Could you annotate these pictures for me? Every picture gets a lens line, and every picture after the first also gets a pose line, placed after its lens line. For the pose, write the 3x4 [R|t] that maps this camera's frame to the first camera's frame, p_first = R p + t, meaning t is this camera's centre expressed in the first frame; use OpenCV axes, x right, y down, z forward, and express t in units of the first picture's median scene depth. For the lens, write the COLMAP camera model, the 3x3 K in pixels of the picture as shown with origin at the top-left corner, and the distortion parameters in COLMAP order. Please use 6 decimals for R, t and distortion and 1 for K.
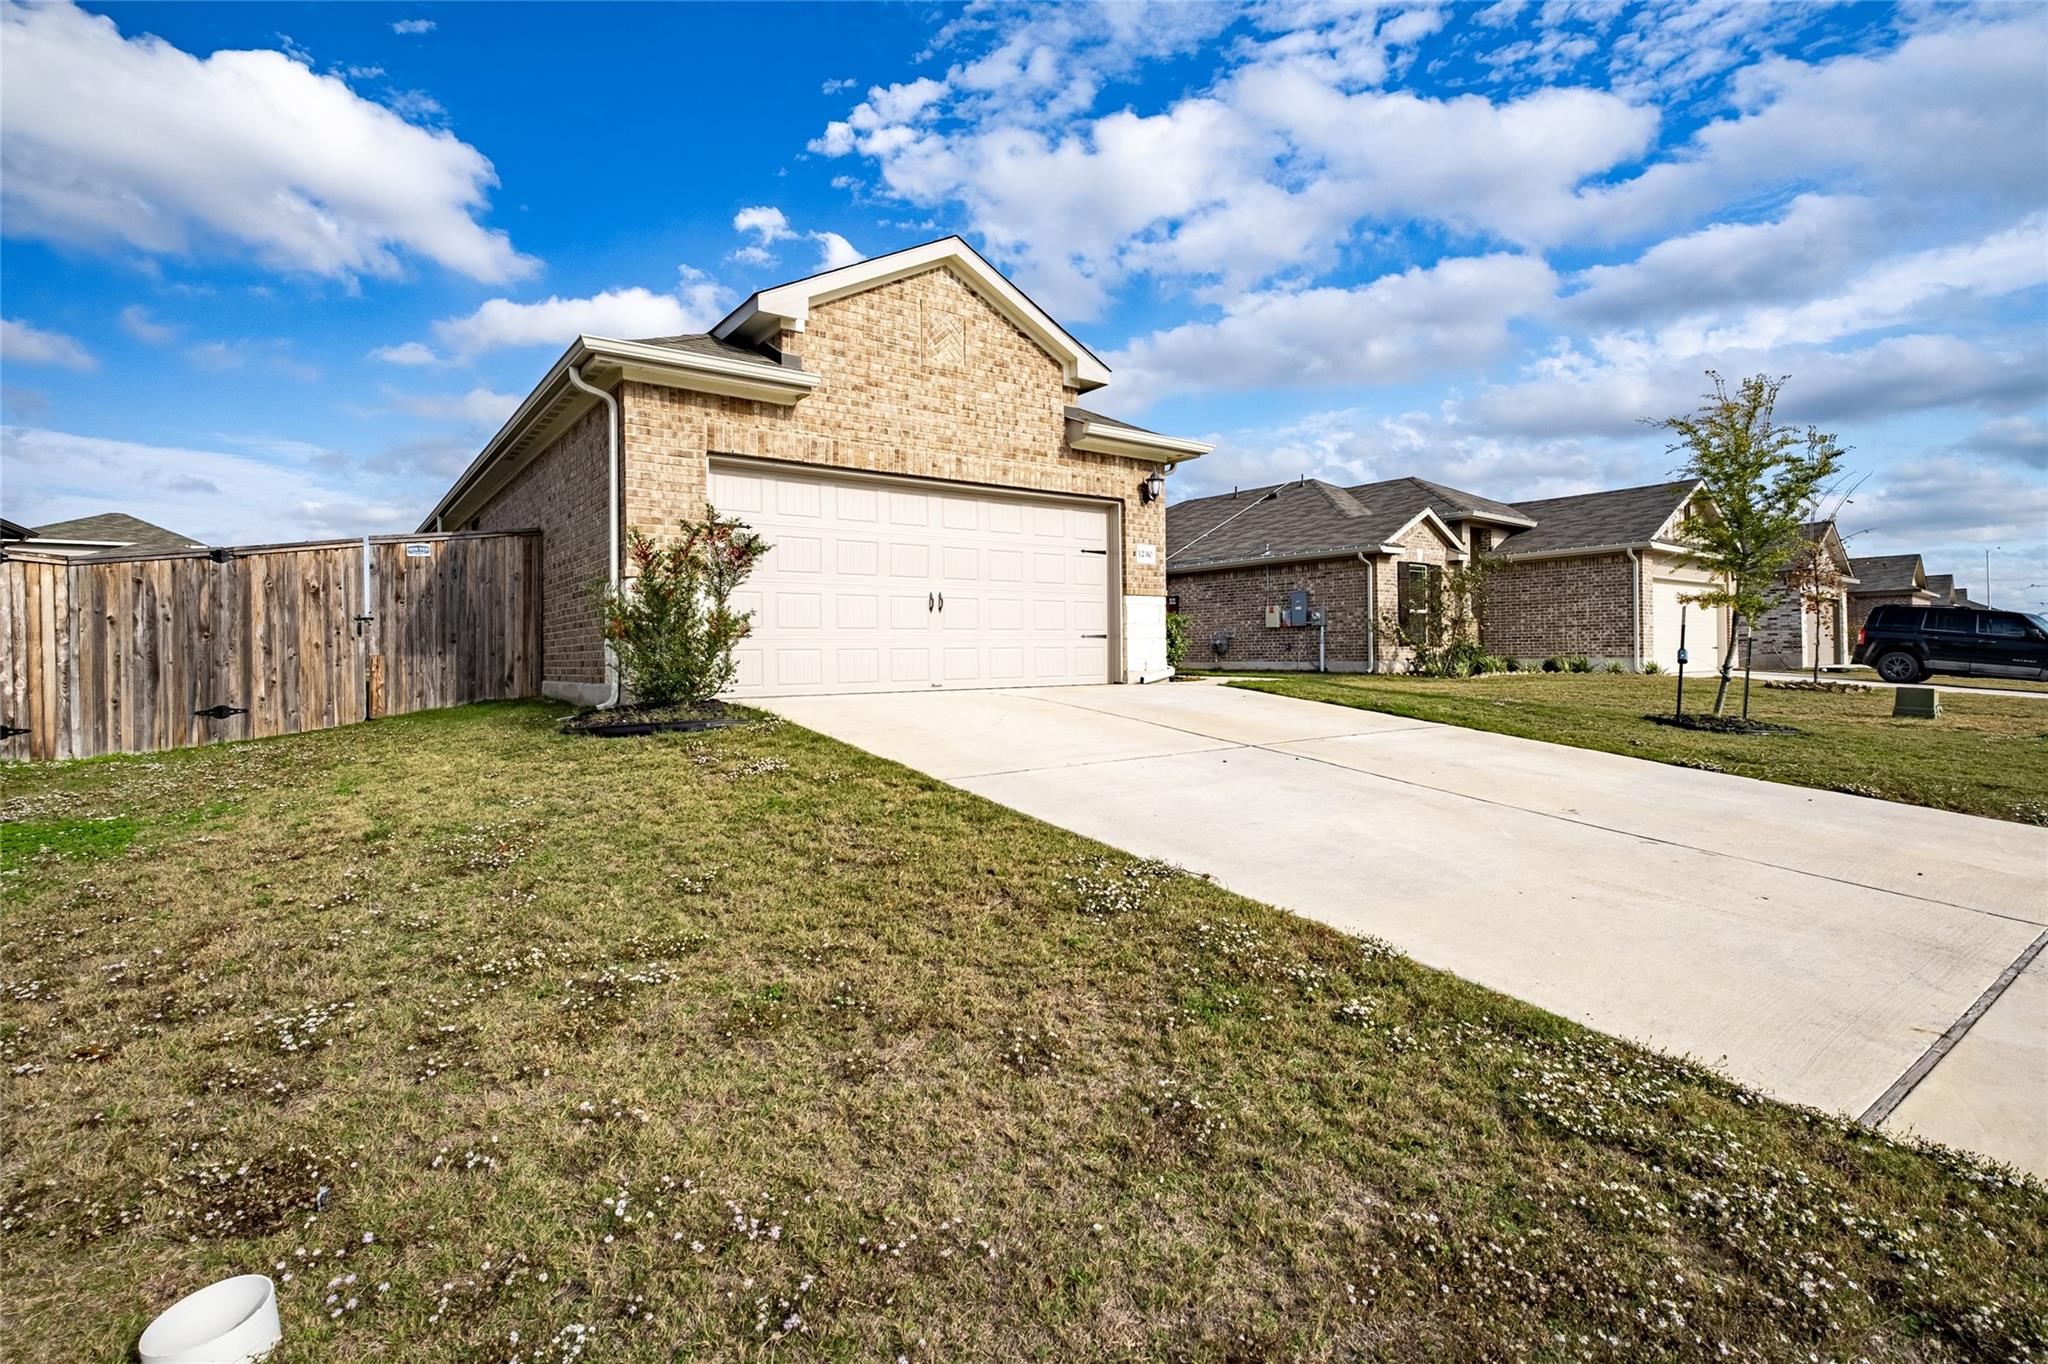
lens RADIAL K [[949.4, 0, 1021.2], [0, 949.4, 665.6], [0, 0, 1]] dist [-0.000517, -0.000012]
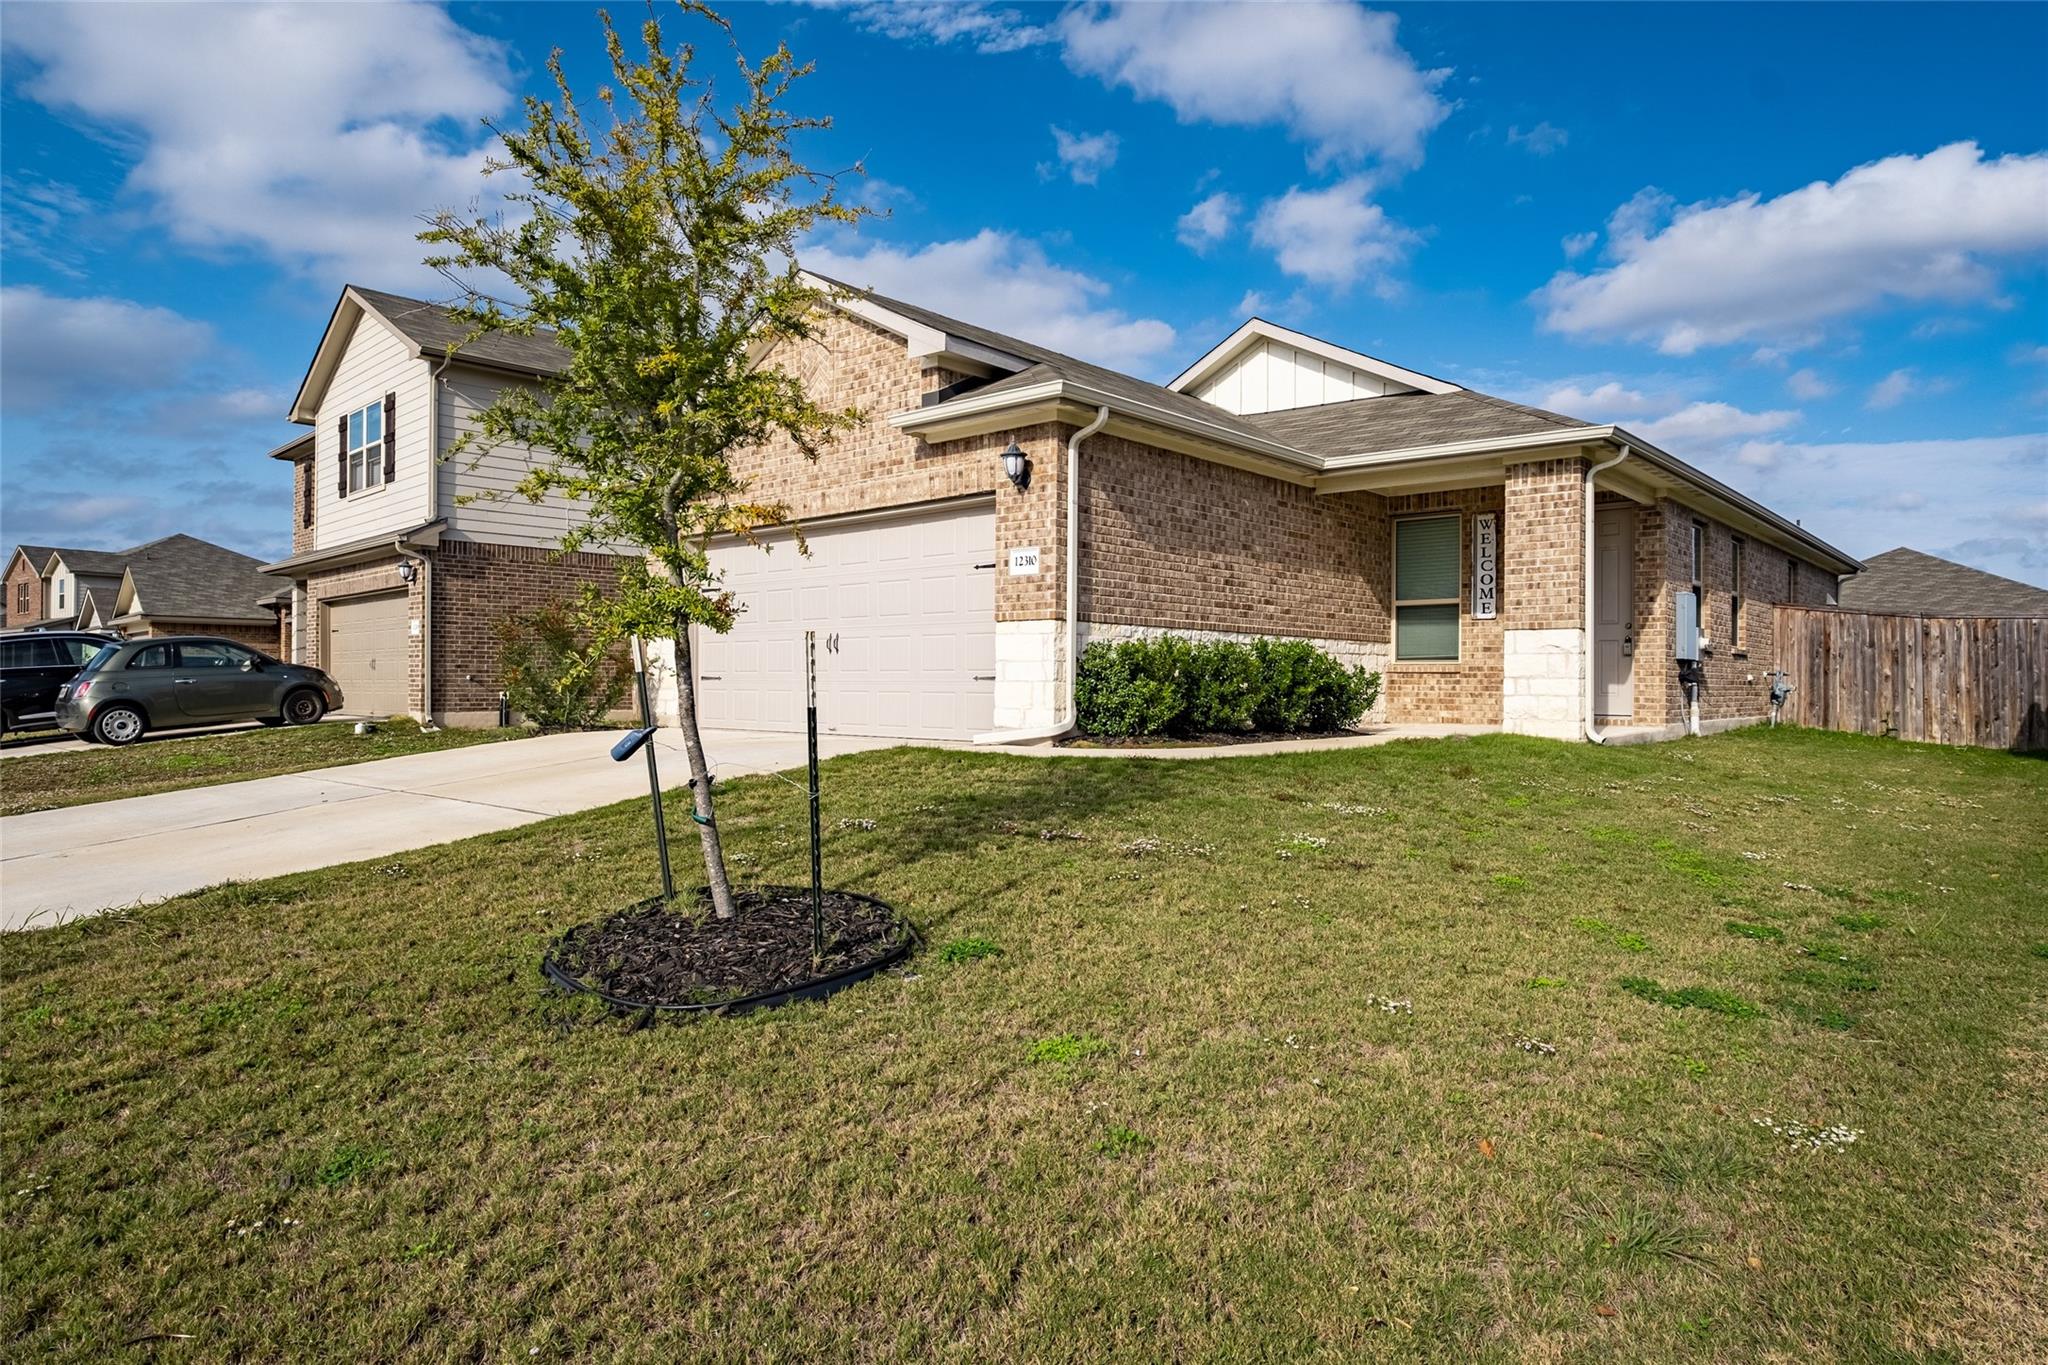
lens RADIAL K [[1180.0, 0, 1022.4], [0, 1180.0, 678.0], [0, 0, 1]] dist [0.000352, 0.000006]
pose [[0.208976, 0.013617, -0.977826, 1.050665], [-0.012543, 0.999858, 0.011243, -0.043339], [0.977840, 0.009915, 0.209117, 0.871715]]
